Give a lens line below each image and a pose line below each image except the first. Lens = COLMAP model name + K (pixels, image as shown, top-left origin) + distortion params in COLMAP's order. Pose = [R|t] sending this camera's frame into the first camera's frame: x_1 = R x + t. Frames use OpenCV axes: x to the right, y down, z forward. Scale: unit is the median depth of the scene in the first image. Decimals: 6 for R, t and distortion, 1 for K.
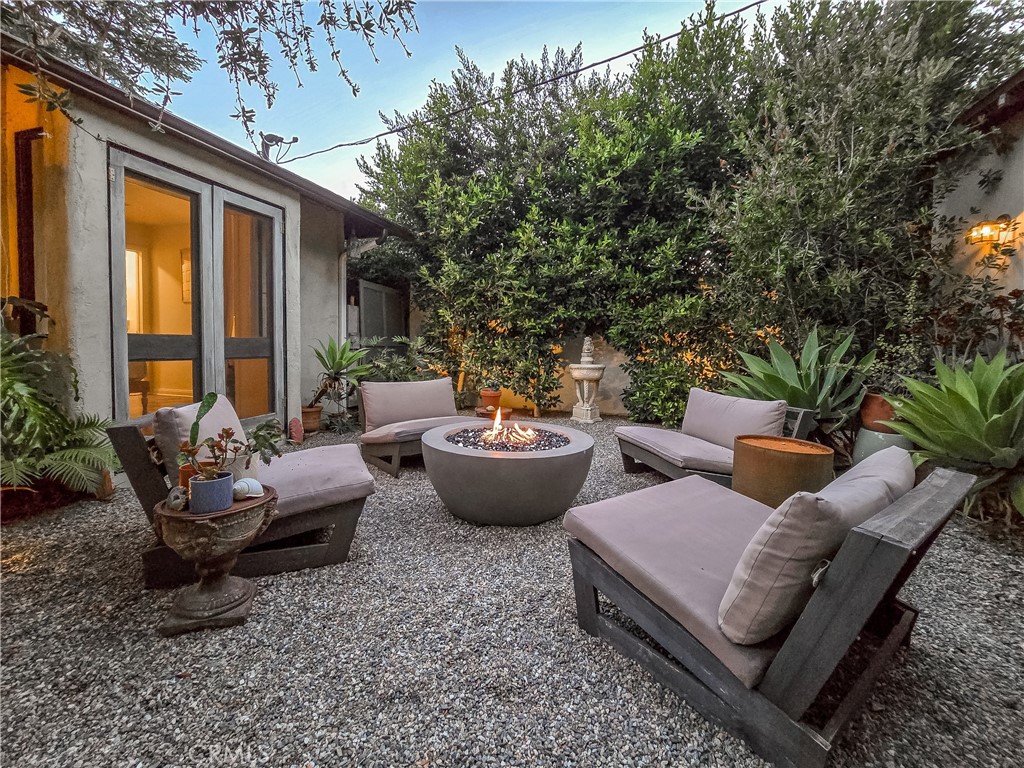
lens RADIAL K [[451.1, 0, 510.6], [0, 451.1, 359.5], [0, 0, 1]] dist [-0.001075, -0.000037]
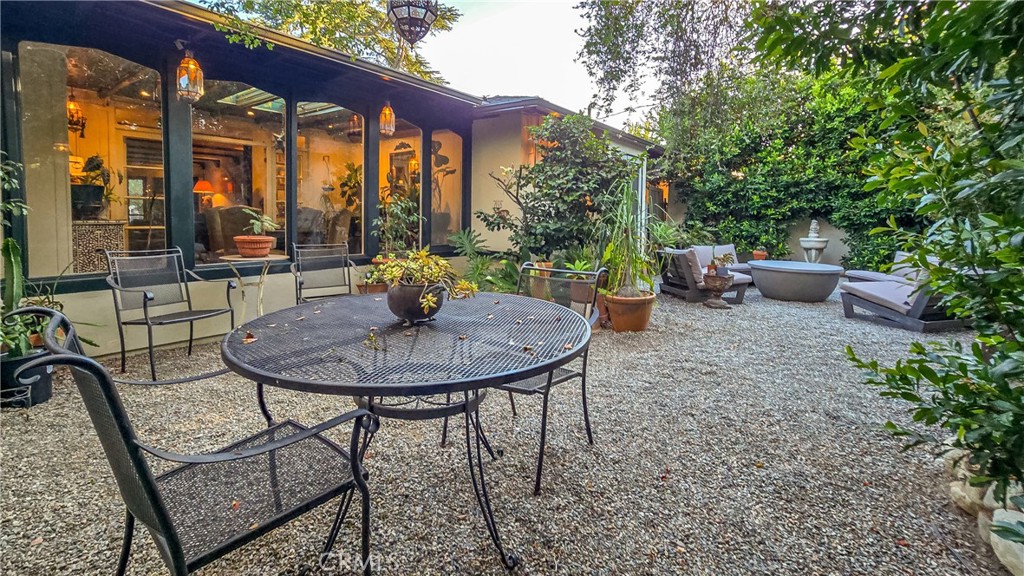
lens RADIAL K [[451.6, 0, 494.8], [0, 451.6, 232.3], [0, 0, 1]] dist [0.000780, 0.000282]
pose [[0.932458, 0.005183, -0.361241, -0.302478], [-0.006216, 0.999979, -0.001698, -0.000330], [0.361225, 0.003829, 0.932471, -0.853767]]
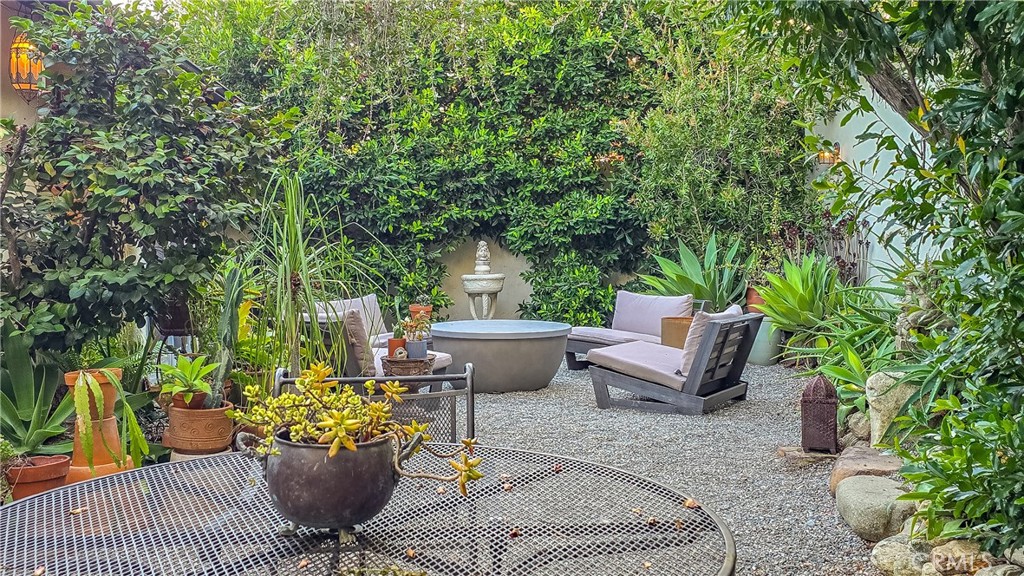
lens RADIAL K [[1067.8, 0, 510.9], [0, 1067.8, 273.9], [0, 0, 1]] dist [-0.001507, -0.004636]
pose [[0.932274, -0.041408, 0.359376, -0.525291], [0.039113, 0.999141, 0.013658, -0.016265], [-0.359633, 0.001323, 0.933093, -0.900429]]
